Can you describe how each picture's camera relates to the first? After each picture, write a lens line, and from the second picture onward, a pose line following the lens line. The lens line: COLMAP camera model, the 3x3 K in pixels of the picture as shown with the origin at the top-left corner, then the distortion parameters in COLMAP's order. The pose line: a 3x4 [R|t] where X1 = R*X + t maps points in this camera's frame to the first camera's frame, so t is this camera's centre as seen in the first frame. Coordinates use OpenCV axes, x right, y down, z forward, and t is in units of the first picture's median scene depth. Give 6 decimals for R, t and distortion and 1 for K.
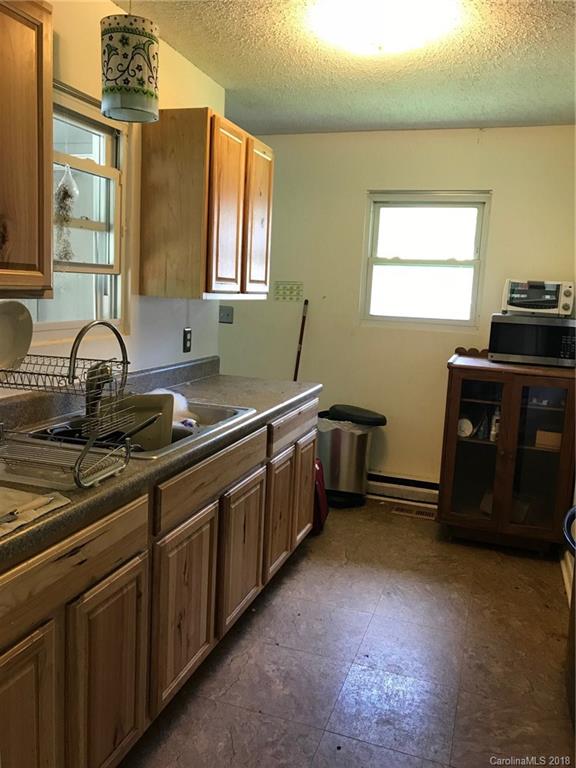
lens RADIAL K [[637.1, 0, 288.0], [0, 637.1, 384.0], [0, 0, 1]] dist [0.032801, -0.002545]
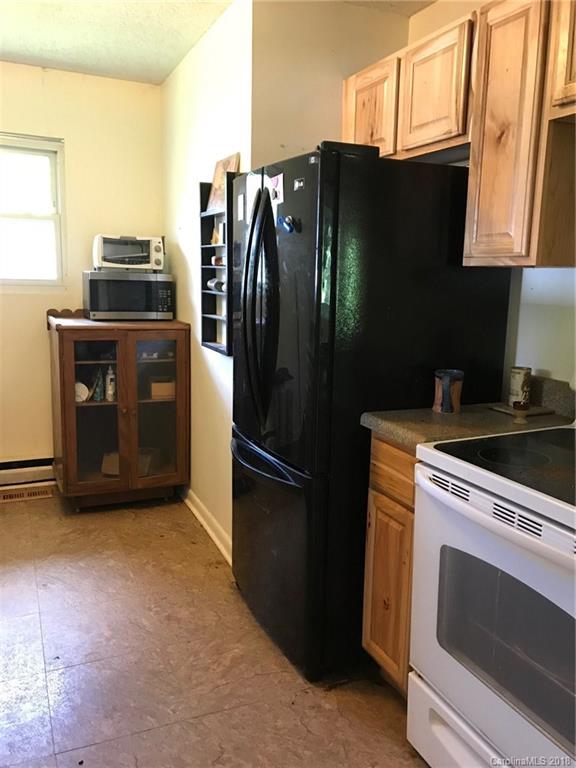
lens RADIAL K [[637.1, 0, 288.0], [0, 637.1, 384.0], [0, 0, 1]] dist [0.032801, -0.002545]
pose [[0.734318, -0.145252, 0.663083, -0.161505], [0.112020, 0.989375, 0.092674, 0.003995], [-0.669499, 0.006226, 0.742787, 0.113921]]
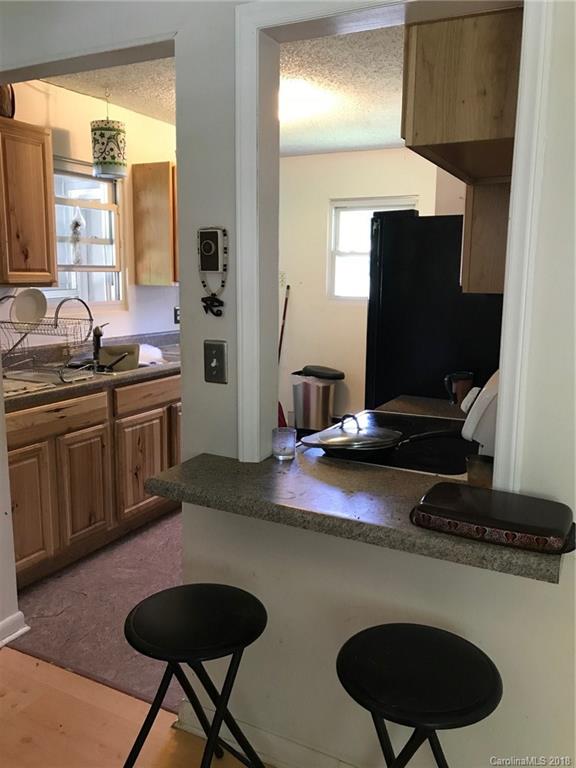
lens RADIAL K [[637.1, 0, 288.0], [0, 637.1, 384.0], [0, 0, 1]] dist [0.032801, -0.002545]
pose [[0.988627, -0.011743, -0.149927, 0.310165], [0.013894, 0.999815, 0.013305, 0.072287], [0.149743, -0.015236, 0.988607, -0.399977]]
